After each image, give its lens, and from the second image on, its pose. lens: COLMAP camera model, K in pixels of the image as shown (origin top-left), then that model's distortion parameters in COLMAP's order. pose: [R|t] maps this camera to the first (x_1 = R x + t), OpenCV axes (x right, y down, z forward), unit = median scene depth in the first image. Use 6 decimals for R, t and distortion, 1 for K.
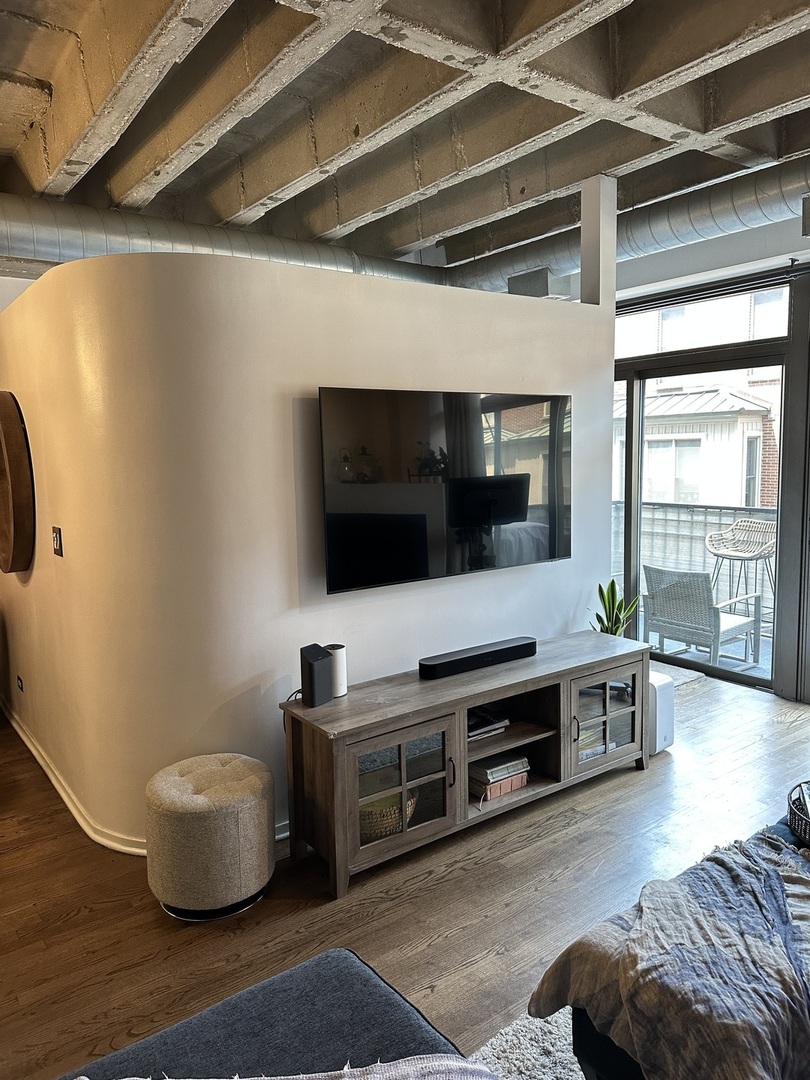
lens RADIAL K [[766.1, 0, 405.0], [0, 766.1, 540.0], [0, 0, 1]] dist [0.002984, 0.001466]
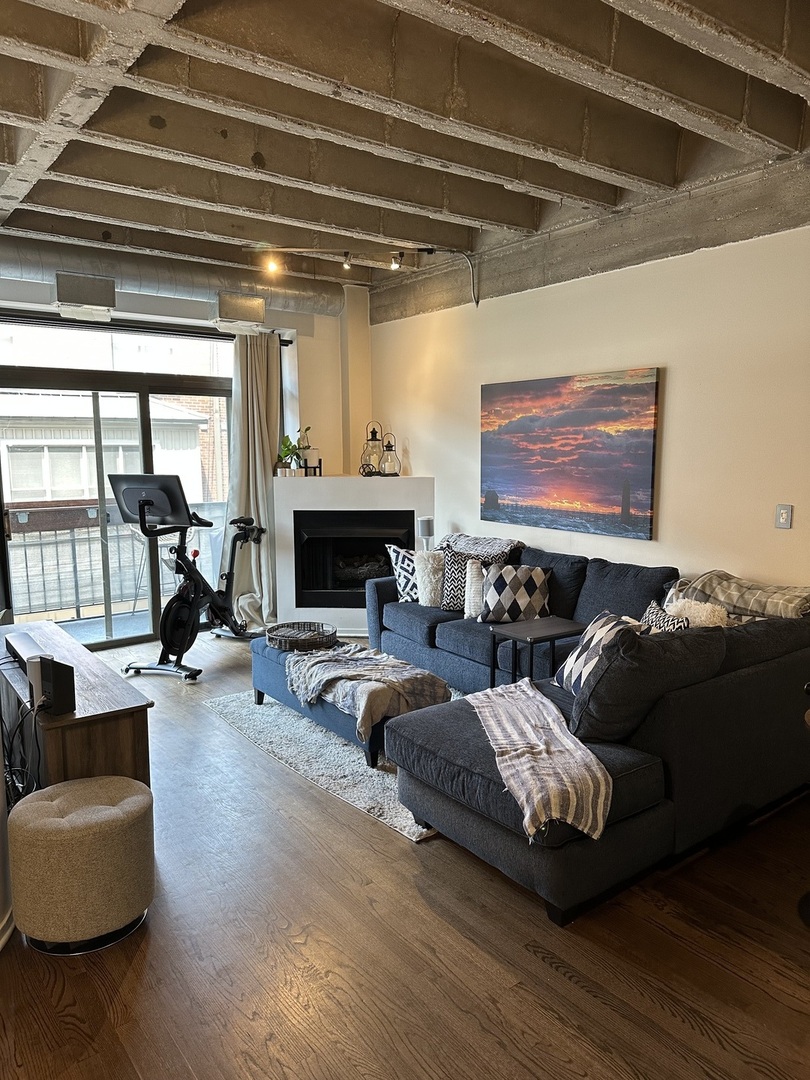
lens RADIAL K [[756.9, 0, 404.7], [0, 756.9, 523.1], [0, 0, 1]] dist [0.094755, -0.136150]
pose [[-0.011500, -0.081113, 0.996639, -1.075731], [0.129299, 0.988216, 0.081920, -0.041554], [-0.991539, 0.129806, -0.000877, 0.529346]]
